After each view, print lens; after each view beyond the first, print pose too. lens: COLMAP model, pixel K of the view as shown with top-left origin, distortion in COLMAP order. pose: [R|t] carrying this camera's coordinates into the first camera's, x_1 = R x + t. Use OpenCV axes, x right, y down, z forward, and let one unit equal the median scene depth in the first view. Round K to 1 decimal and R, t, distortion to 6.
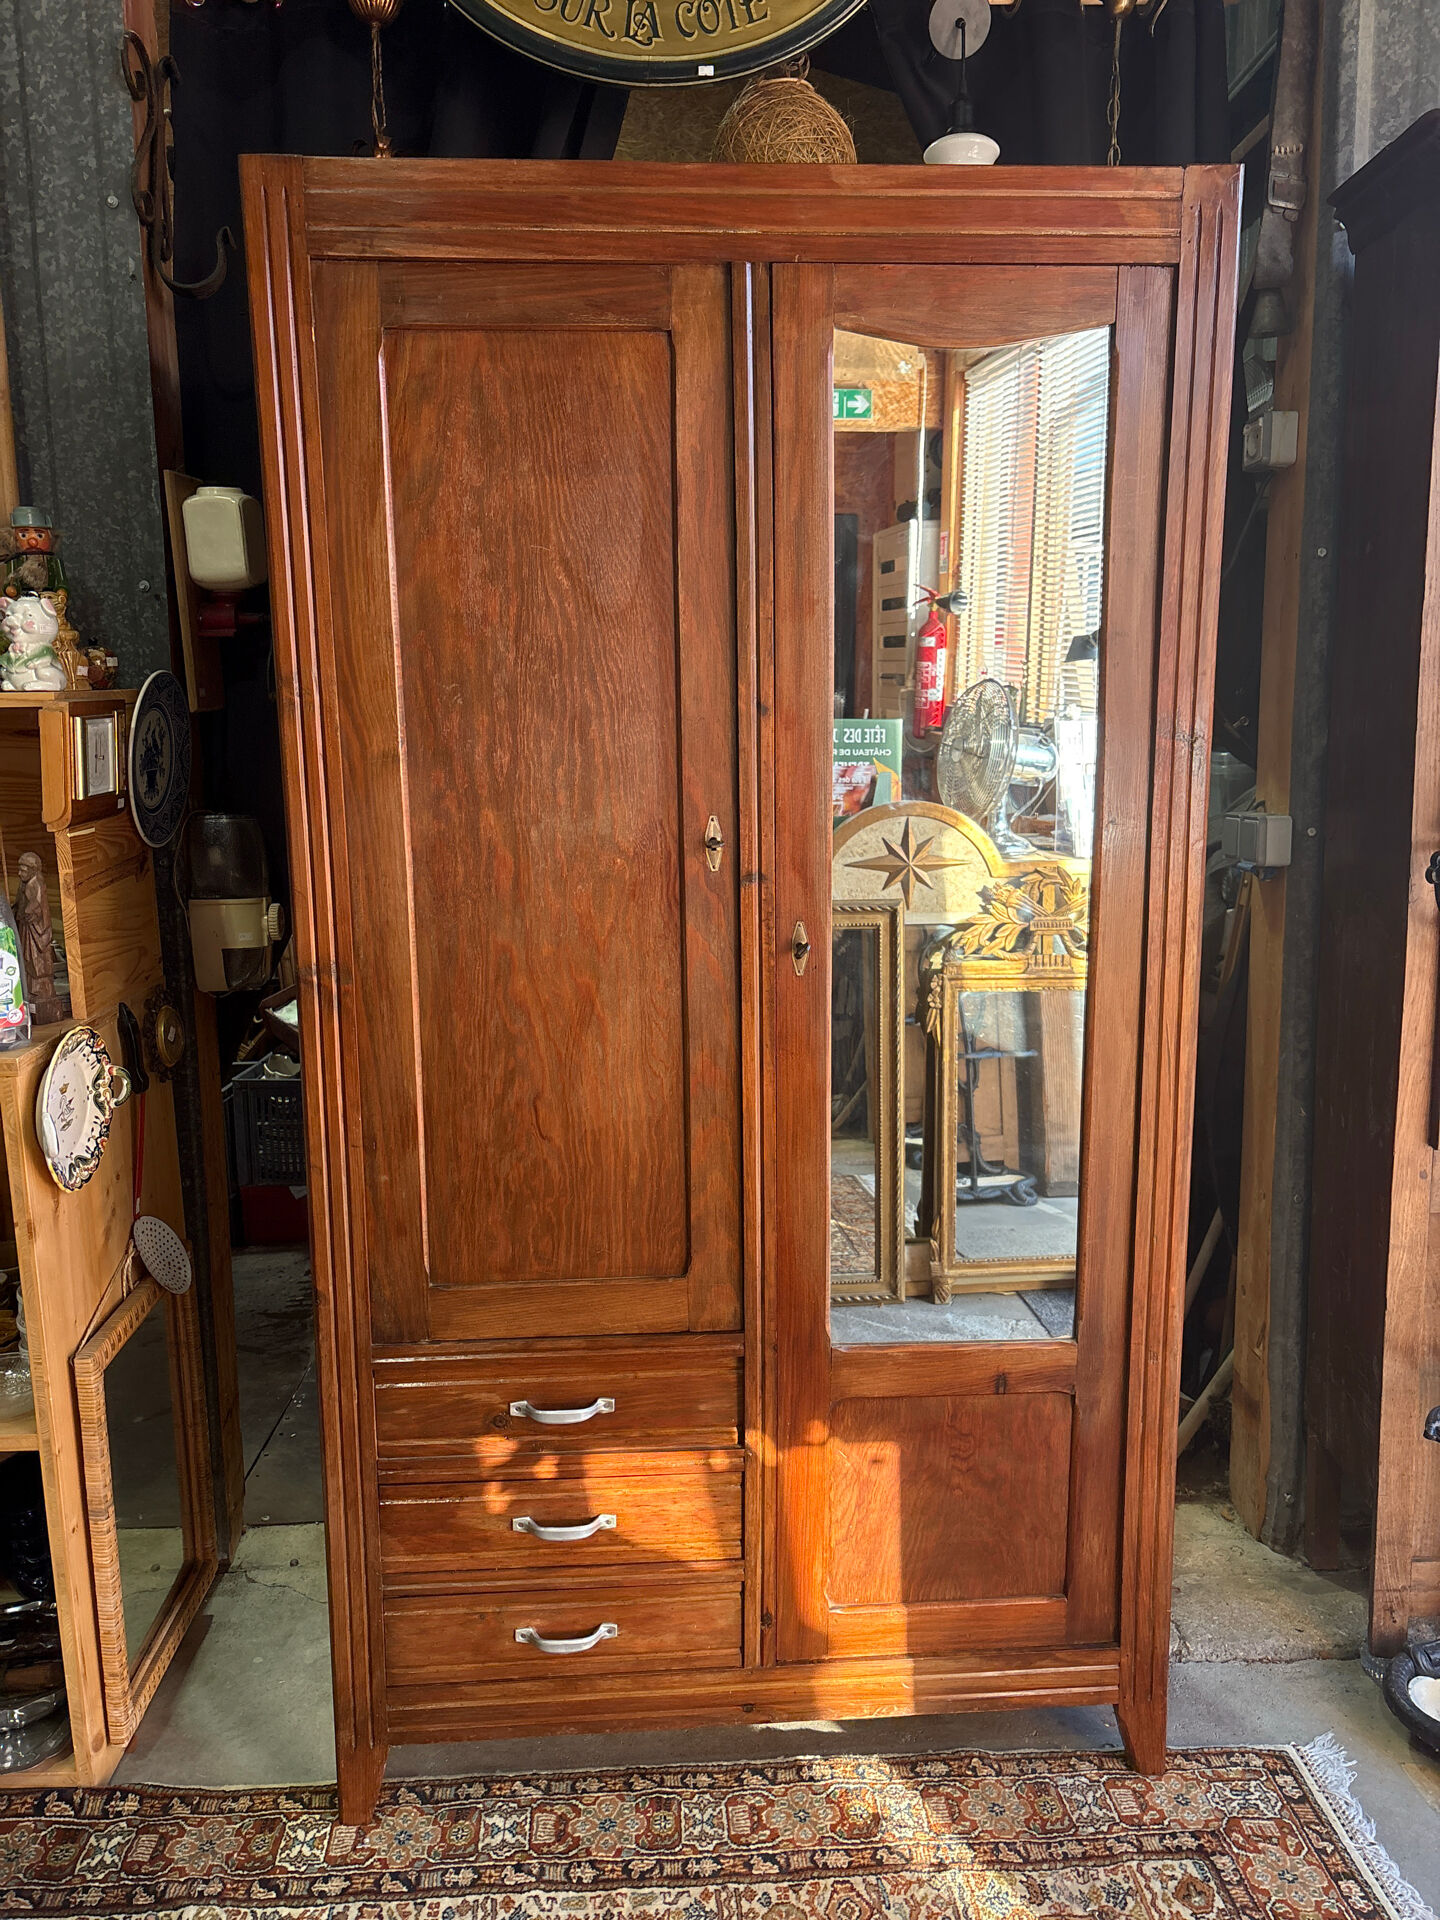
lens RADIAL K [[1434.1, 0, 711.1], [0, 1434.1, 969.9], [0, 0, 1]] dist [0.063077, -0.078169]
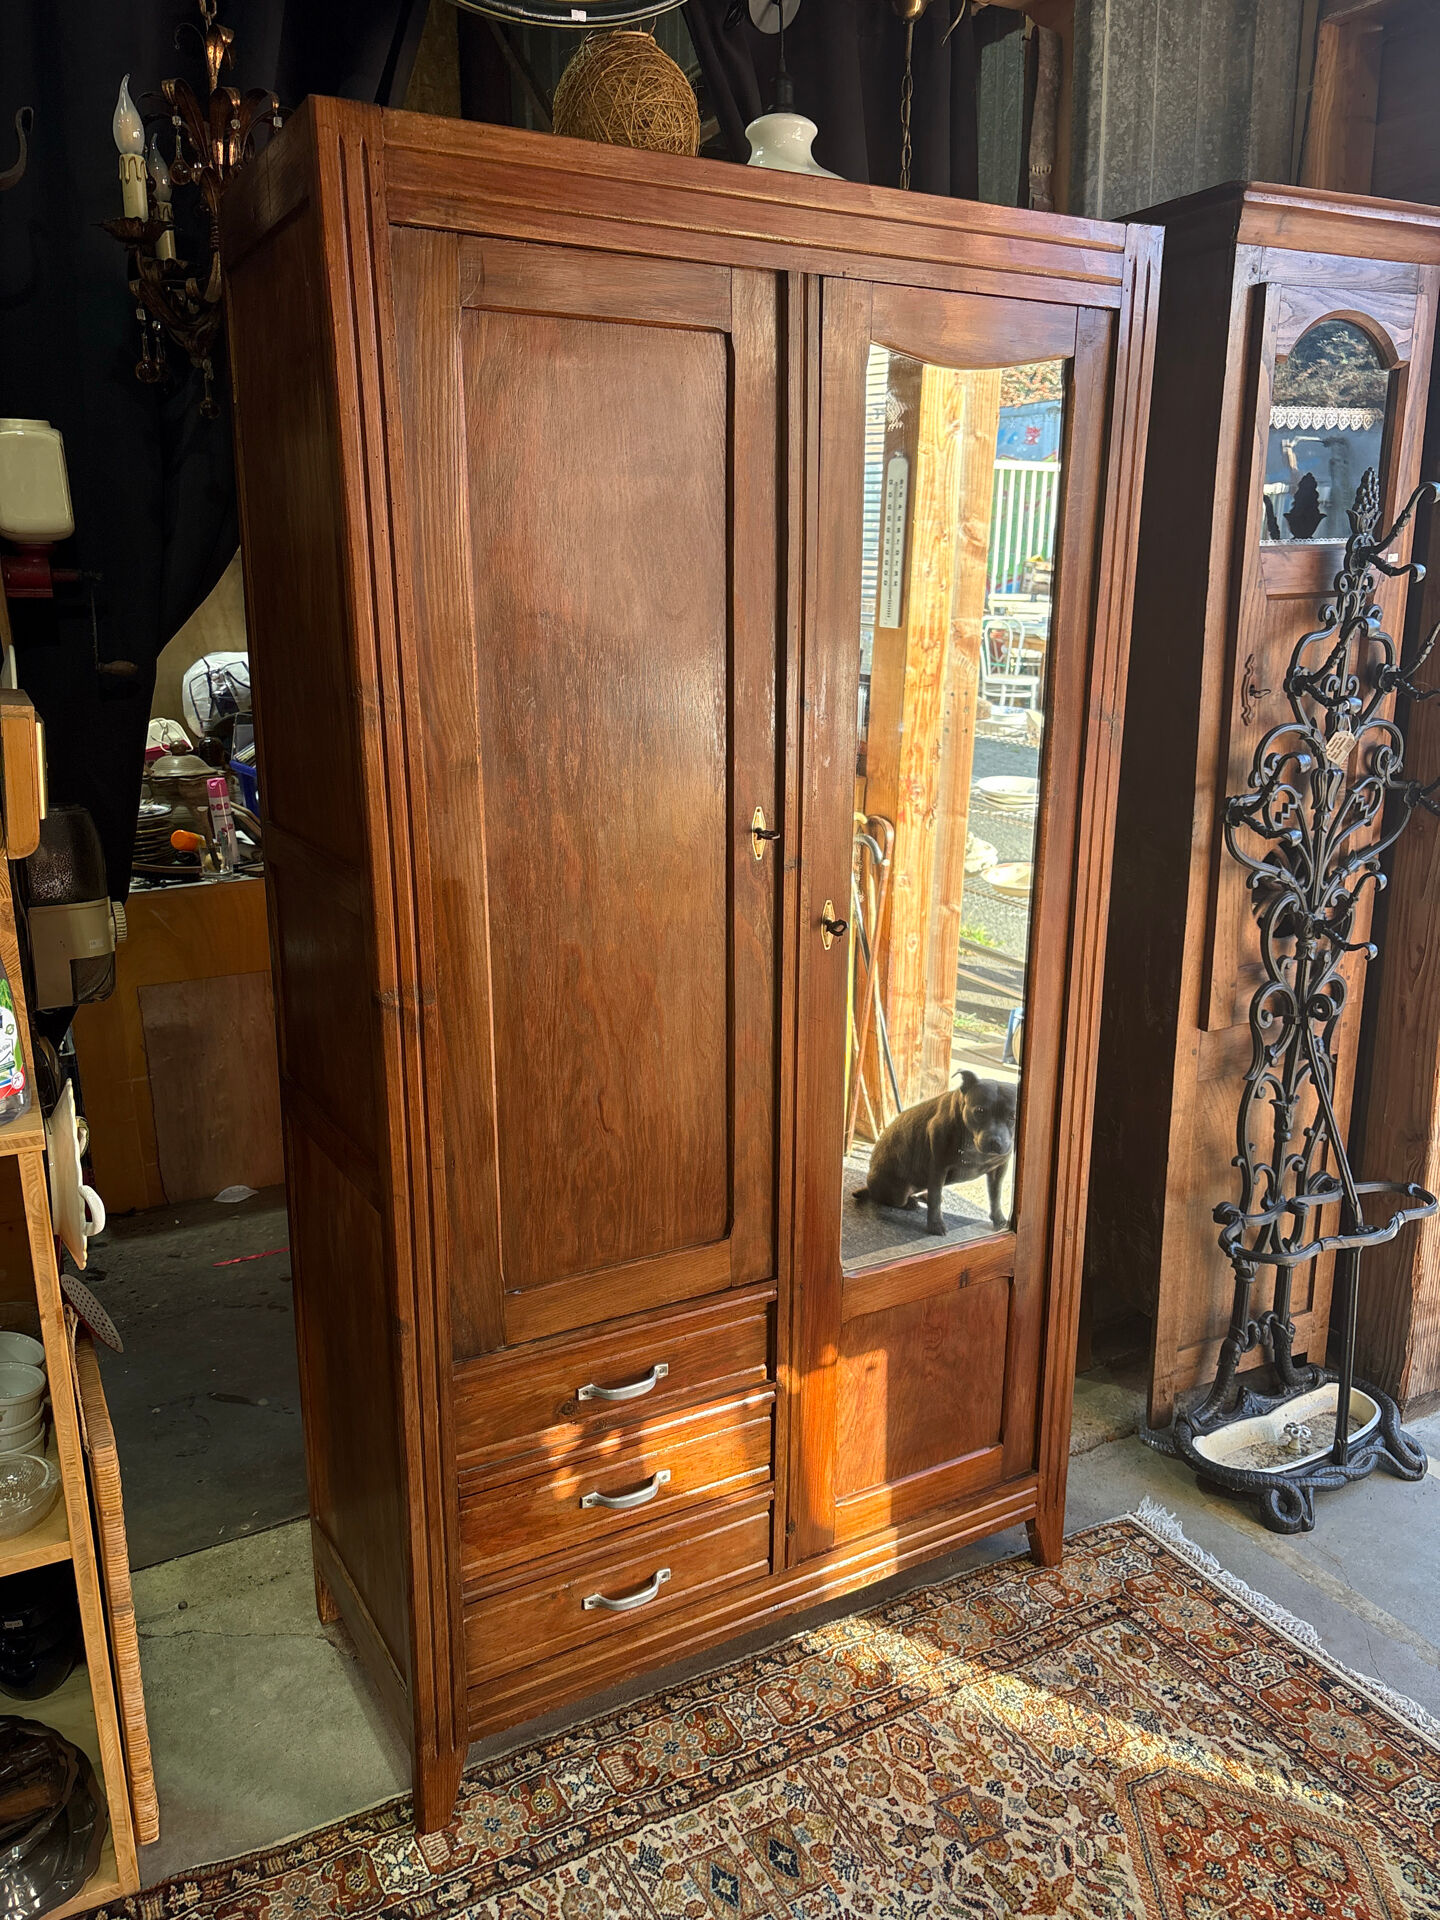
lens RADIAL K [[1434.1, 0, 711.1], [0, 1434.1, 969.9], [0, 0, 1]] dist [0.063077, -0.078169]
pose [[0.903059, -0.099593, 0.417810, -0.452847], [0.063711, 0.993045, 0.099006, -0.089900], [-0.424764, -0.062789, 0.903124, 0.057052]]
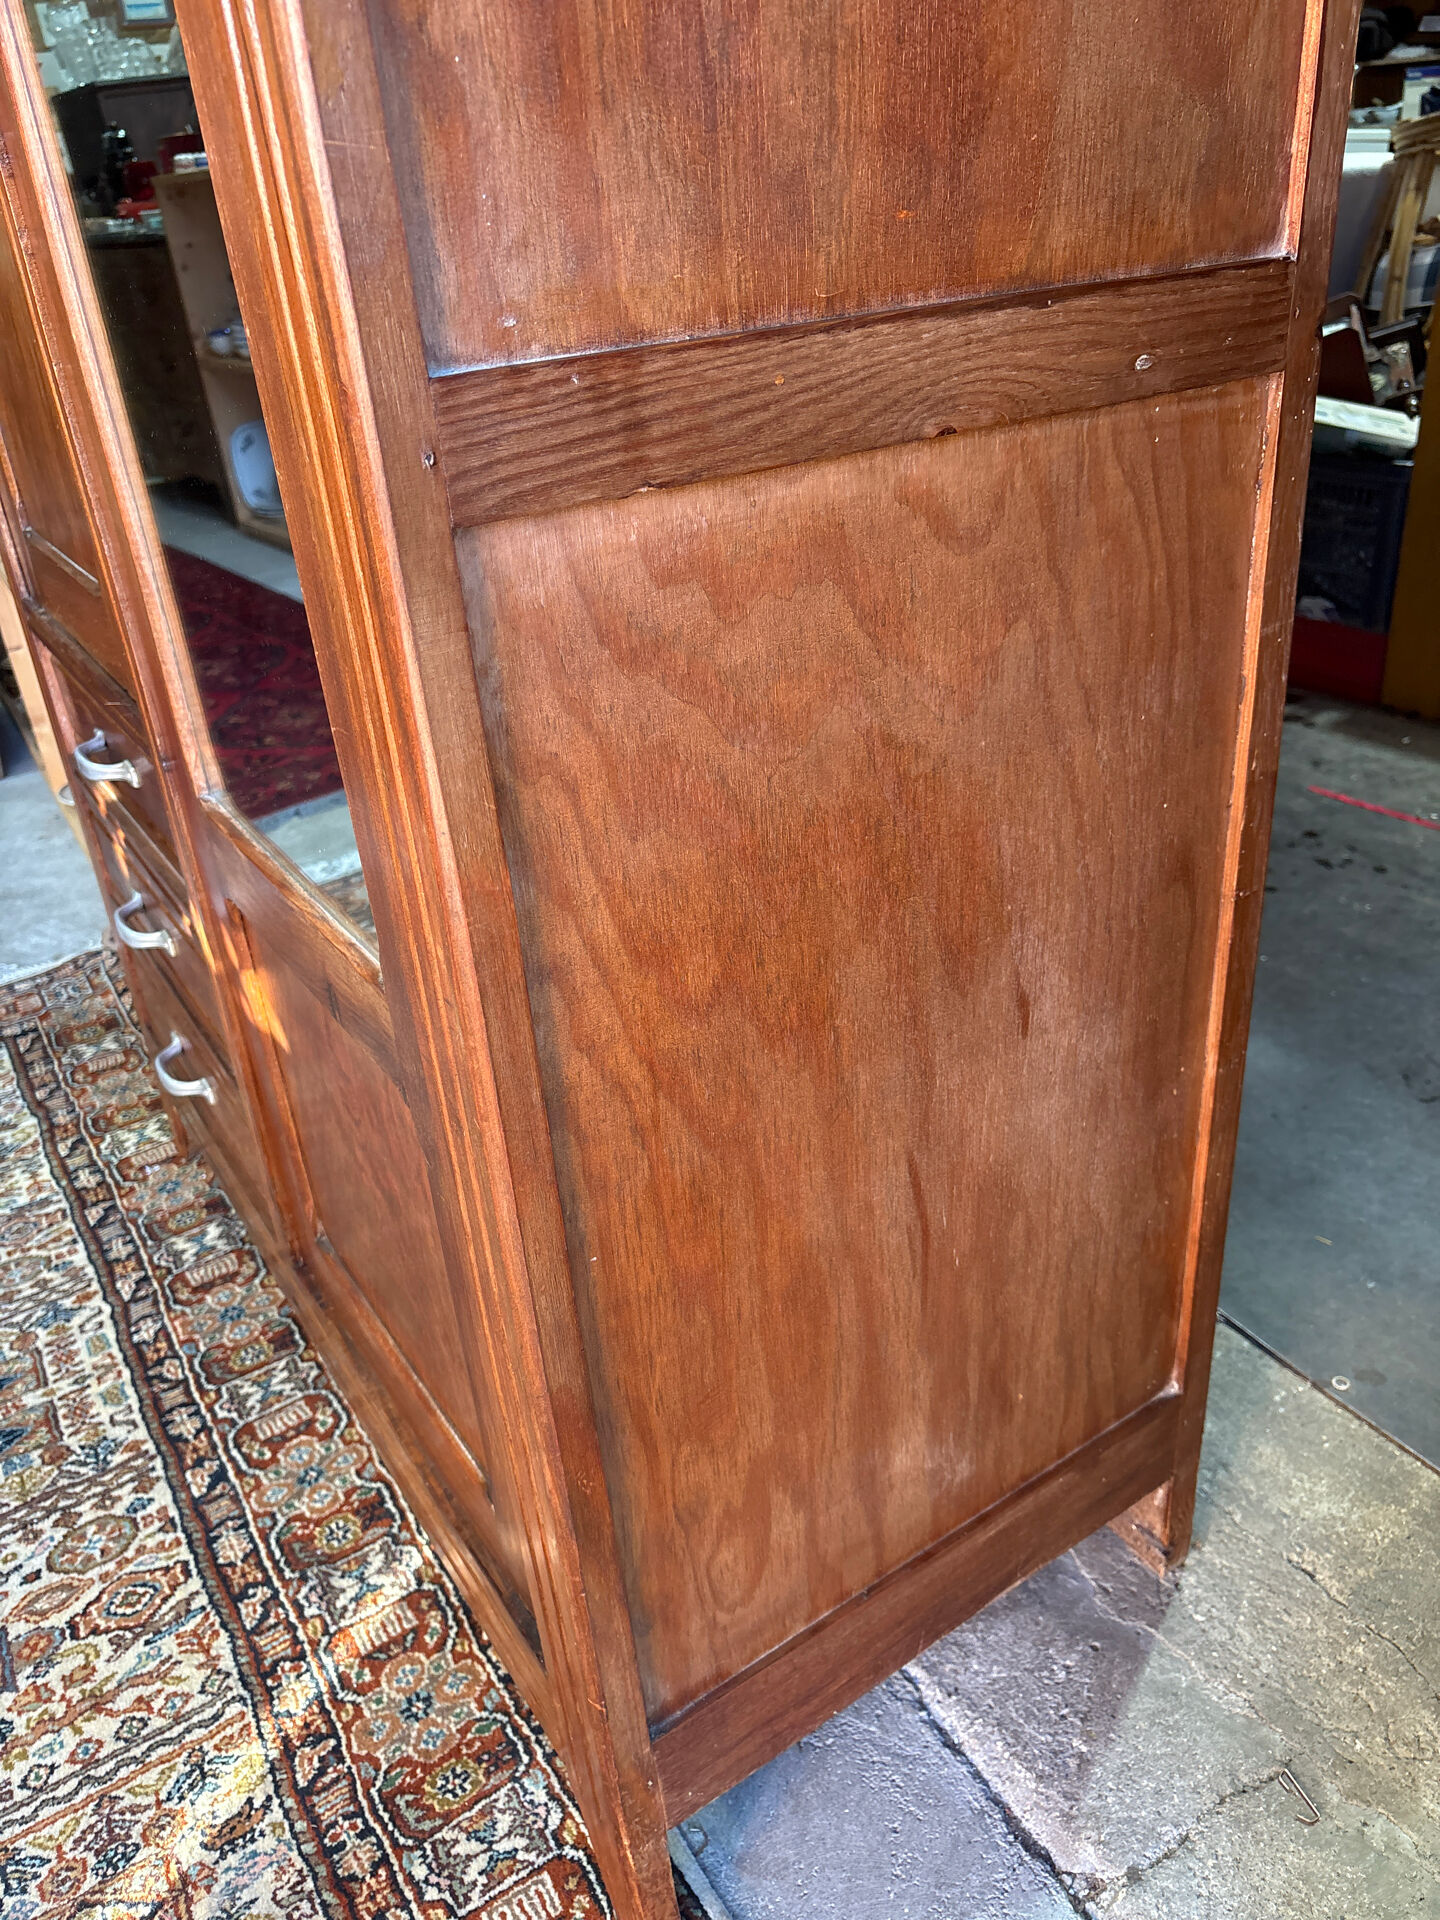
lens RADIAL K [[1445.7, 0, 743.2], [0, 1445.7, 963.1], [0, 0, 1]] dist [0.058907, -0.080762]
pose [[0.491284, 0.392561, -0.777519, 0.605808], [-0.088217, 0.910510, 0.403966, 0.092798], [0.866521, -0.129872, 0.481949, 0.922193]]
